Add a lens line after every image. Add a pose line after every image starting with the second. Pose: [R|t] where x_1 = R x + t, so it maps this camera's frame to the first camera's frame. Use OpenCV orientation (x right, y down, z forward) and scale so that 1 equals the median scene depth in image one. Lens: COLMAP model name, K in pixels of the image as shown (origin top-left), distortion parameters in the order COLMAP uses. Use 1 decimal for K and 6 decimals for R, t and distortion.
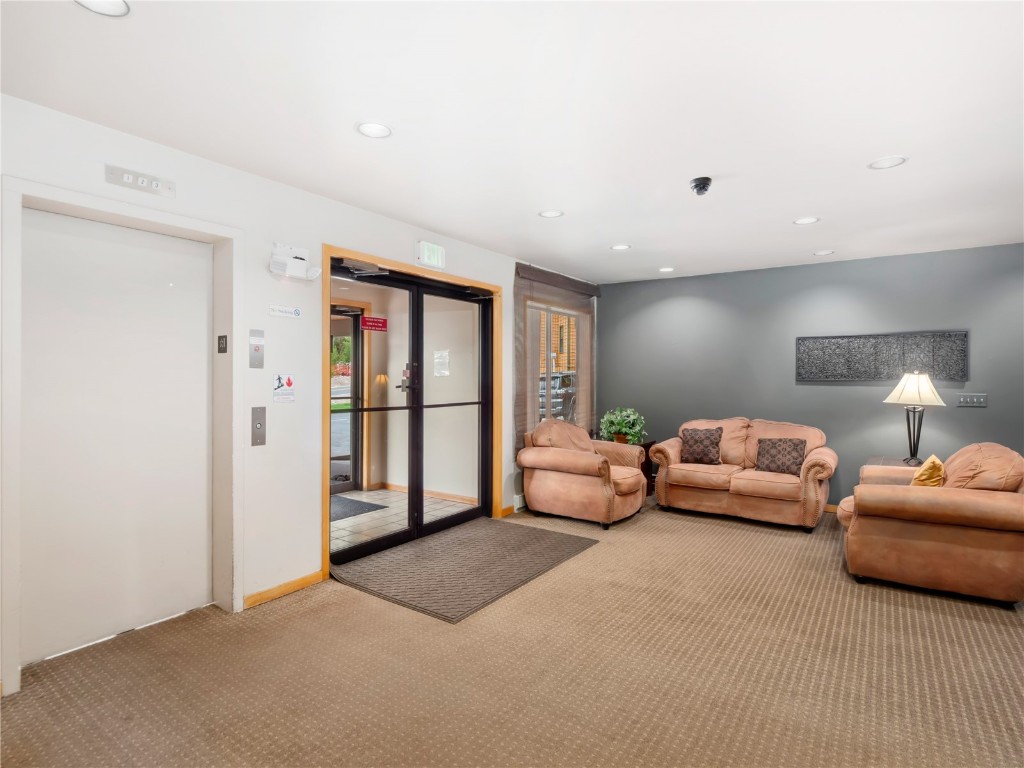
lens RADIAL K [[535.6, 0, 512.0], [0, 535.6, 384.0], [0, 0, 1]] dist [-0.012729, 0.000503]
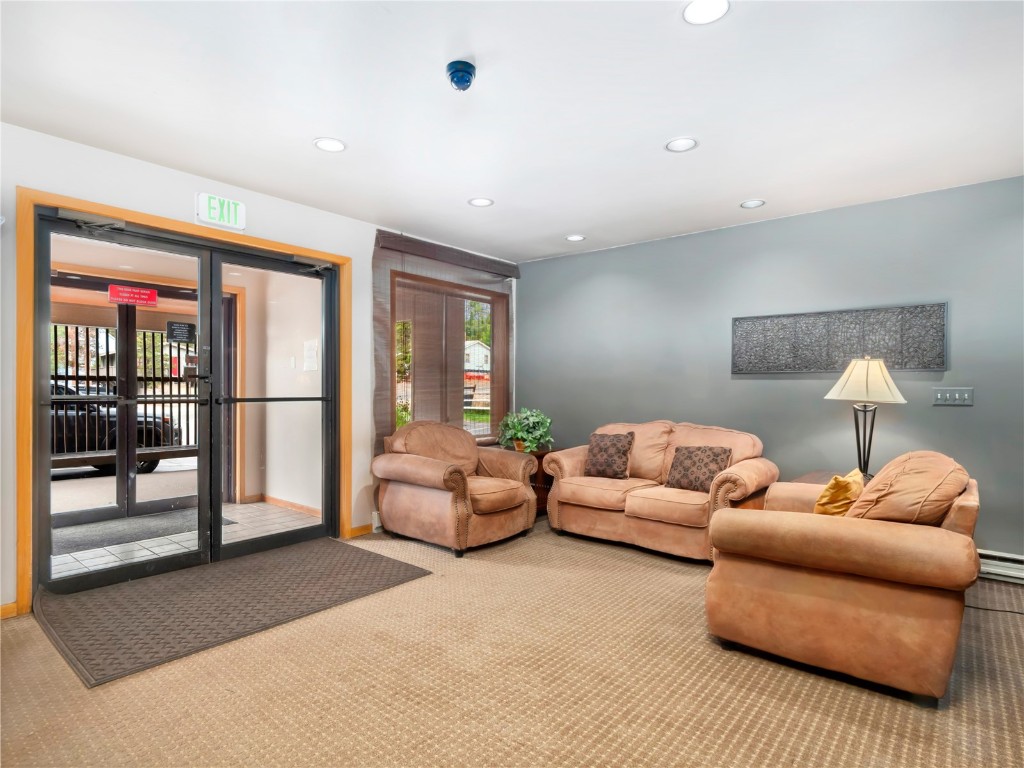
lens RADIAL K [[553.2, 0, 511.8], [0, 553.2, 398.4], [0, 0, 1]] dist [-0.002058, -0.000036]
pose [[0.996485, 0.003625, -0.083689, 0.304032], [-0.003075, 0.999973, 0.006693, 0.028165], [0.083711, -0.006412, 0.996469, 0.177384]]
